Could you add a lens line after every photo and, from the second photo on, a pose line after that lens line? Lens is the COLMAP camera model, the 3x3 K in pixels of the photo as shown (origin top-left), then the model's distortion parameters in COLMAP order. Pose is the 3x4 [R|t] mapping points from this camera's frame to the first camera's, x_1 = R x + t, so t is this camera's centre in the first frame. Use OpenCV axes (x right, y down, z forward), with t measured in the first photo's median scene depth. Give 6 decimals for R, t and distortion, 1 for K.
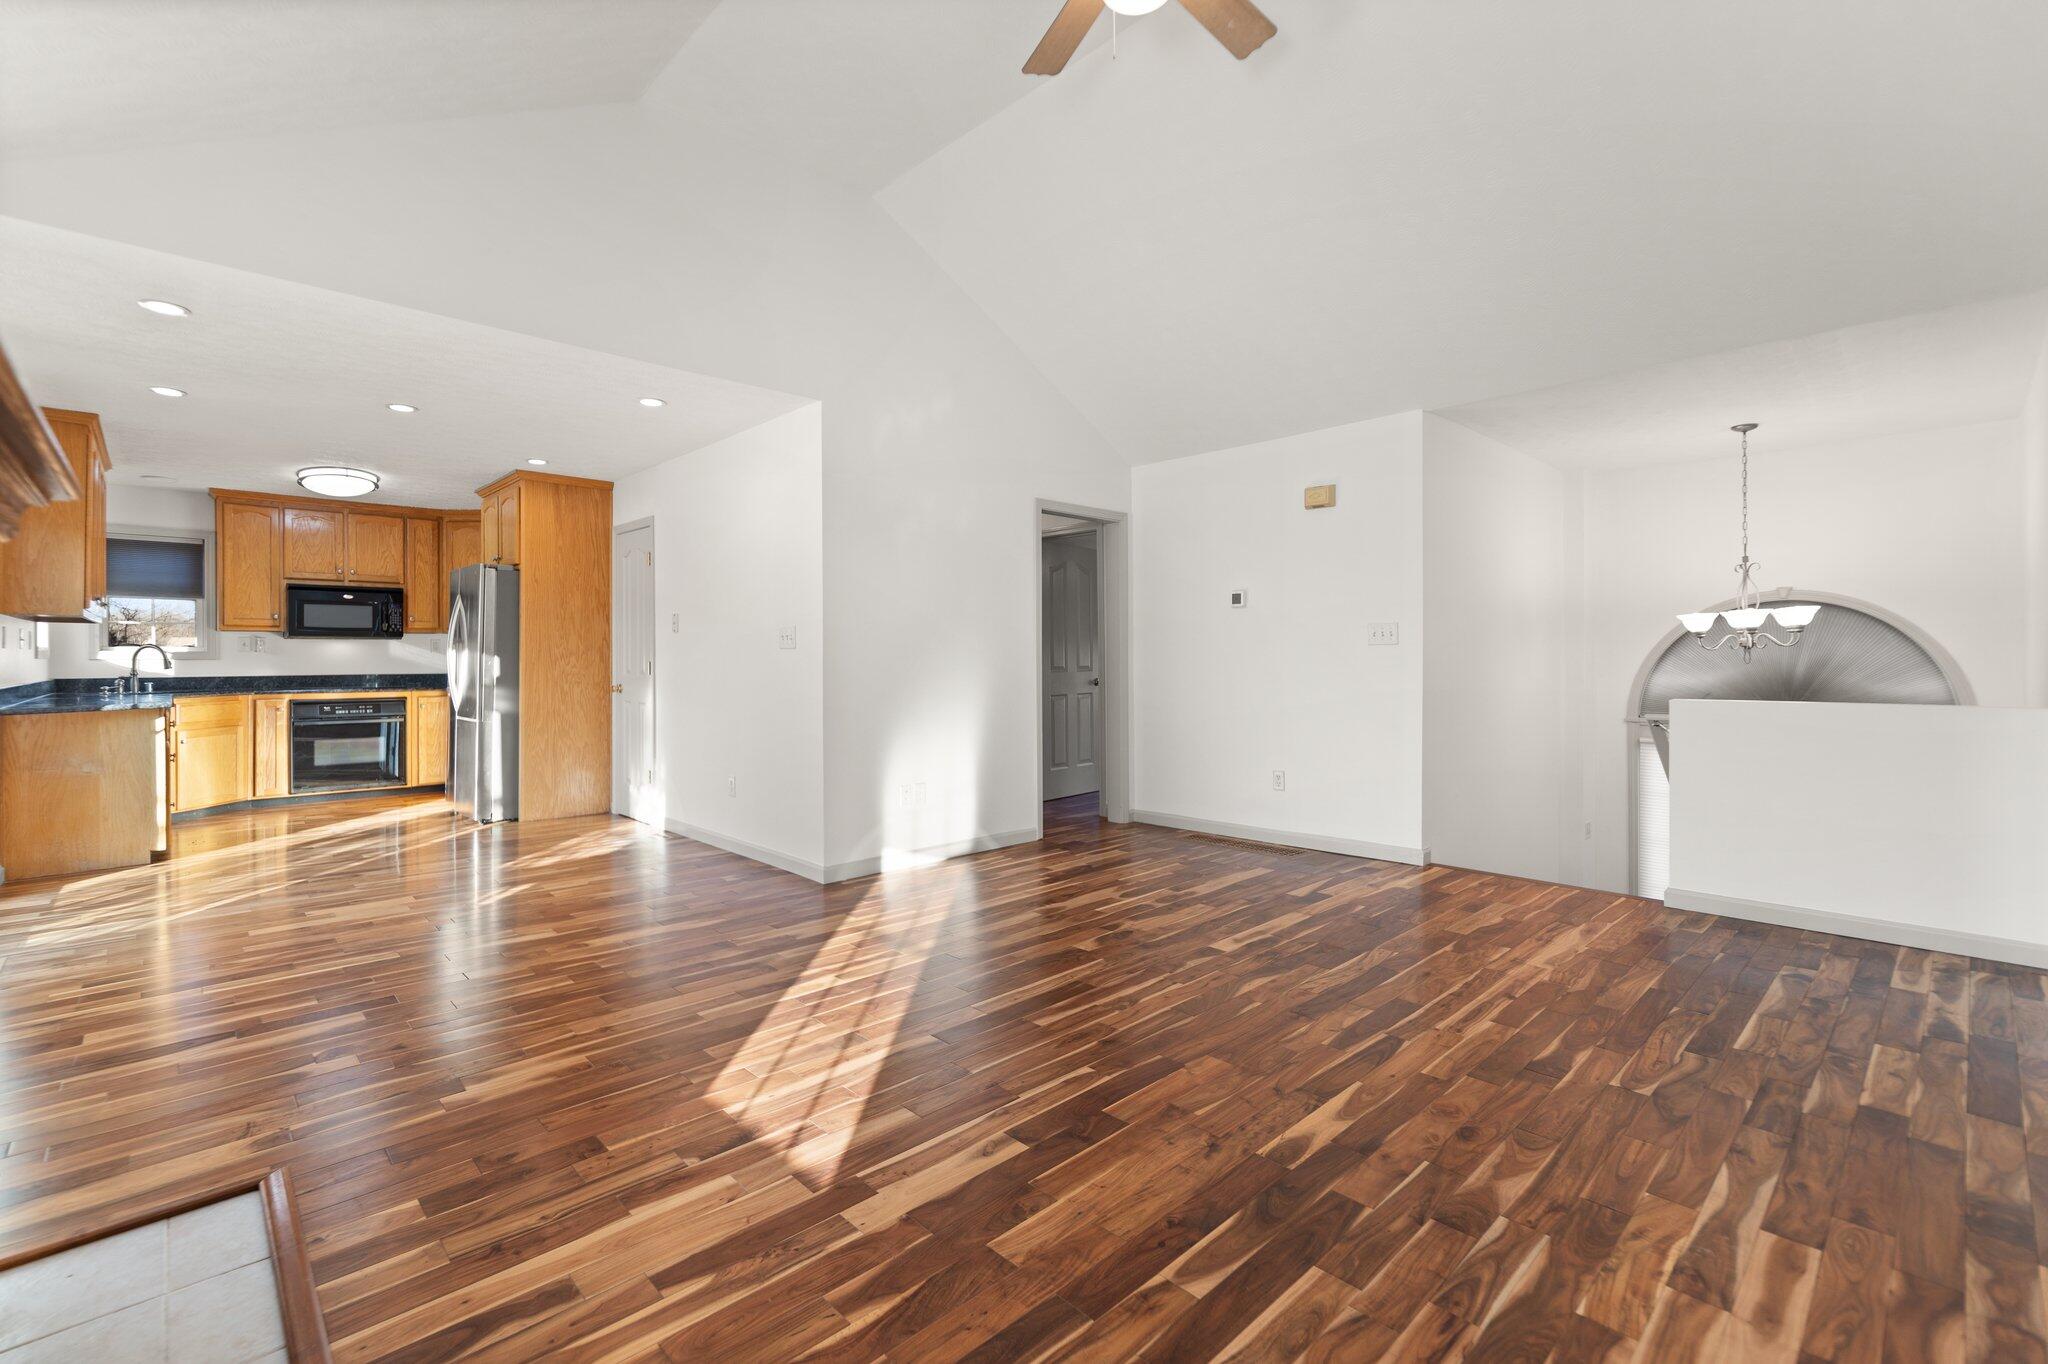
lens RADIAL K [[892.3, 0, 1015.8], [0, 892.3, 664.6], [0, 0, 1]] dist [0.002155, -0.001164]
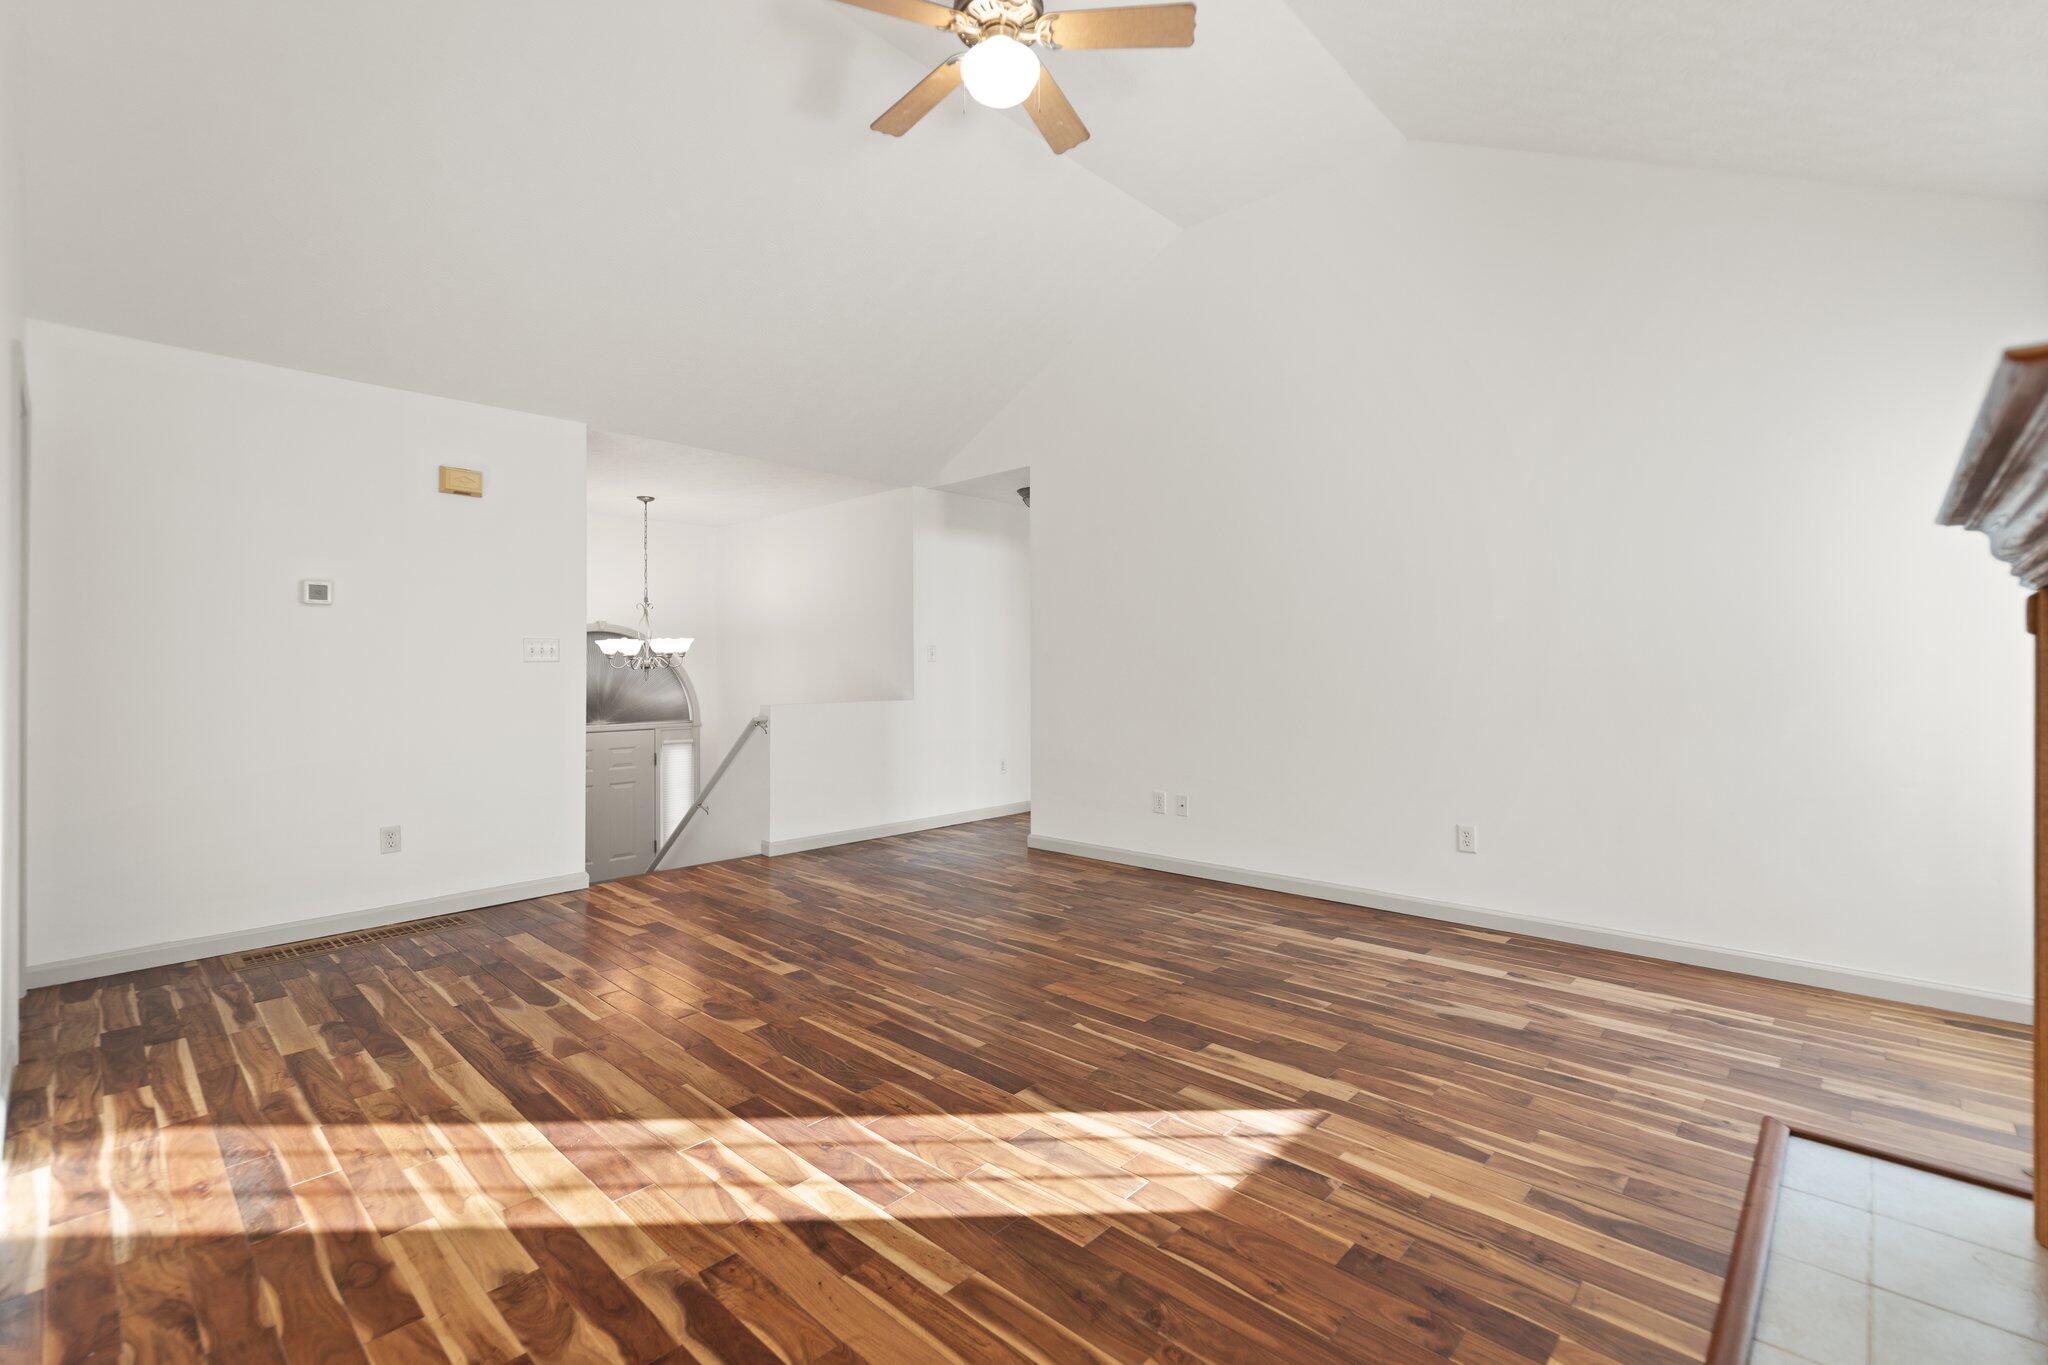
lens RADIAL K [[892.3, 0, 1015.8], [0, 892.3, 672.6], [0, 0, 1]] dist [0.002155, -0.001164]
pose [[-0.048141, 0.002962, 0.998836, -1.071515], [0.014550, 0.999892, -0.002264, -0.004824], [-0.998735, 0.014424, -0.048179, 1.121644]]
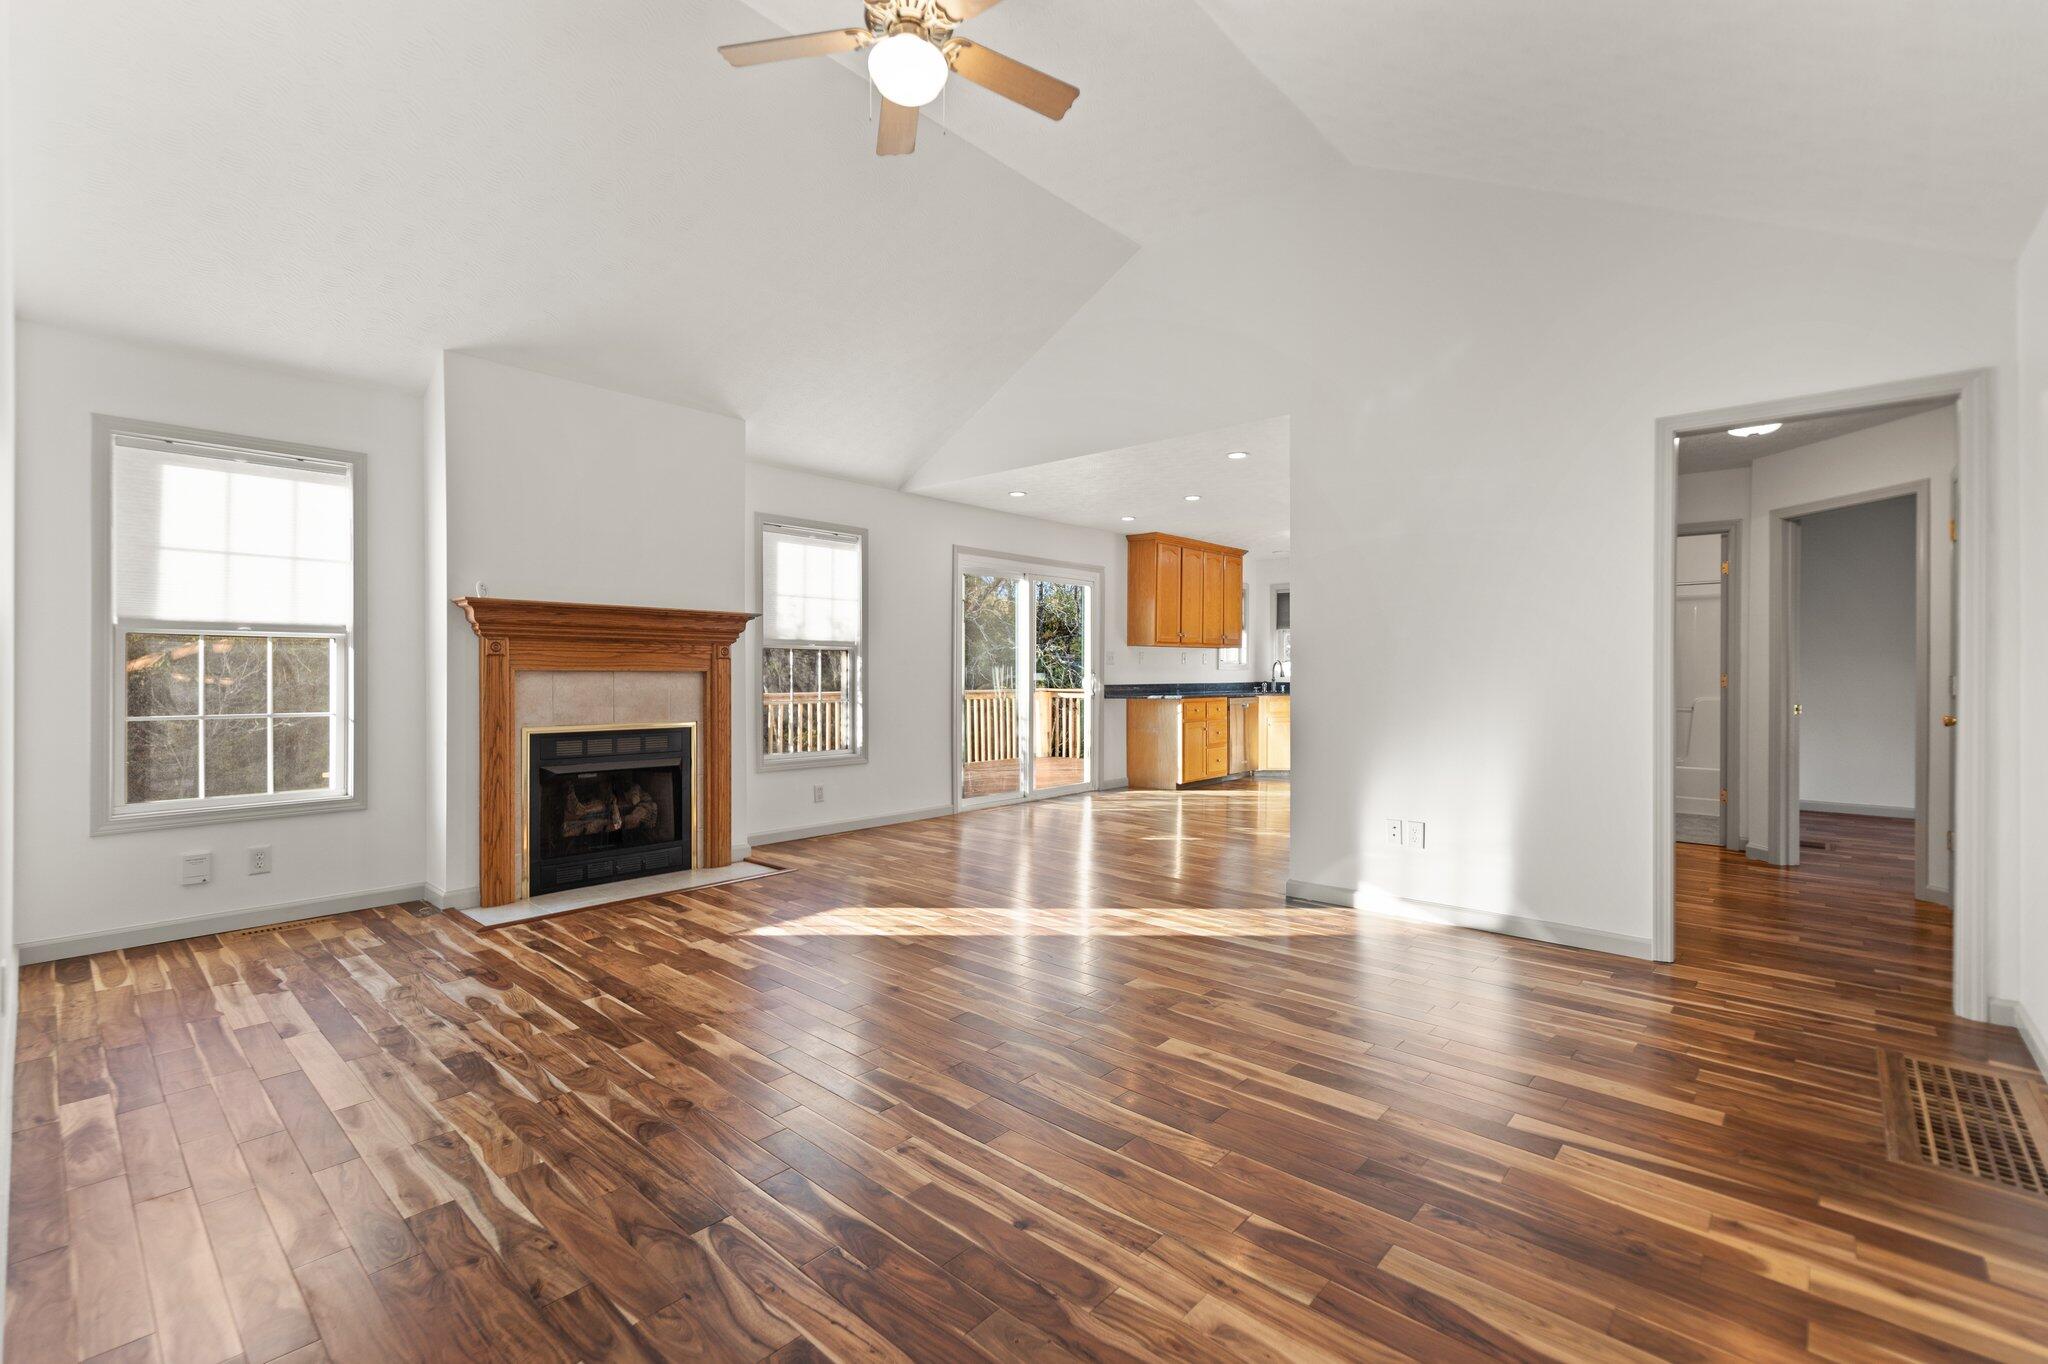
lens RADIAL K [[892.3, 0, 1020.9], [0, 892.3, 677.1], [0, 0, 1]] dist [0.002155, -0.001164]
pose [[0.080721, 0.011785, -0.996667, 1.400999], [-0.010982, 0.999880, 0.010934, -0.015192], [0.996676, 0.010063, 0.080841, 1.136290]]
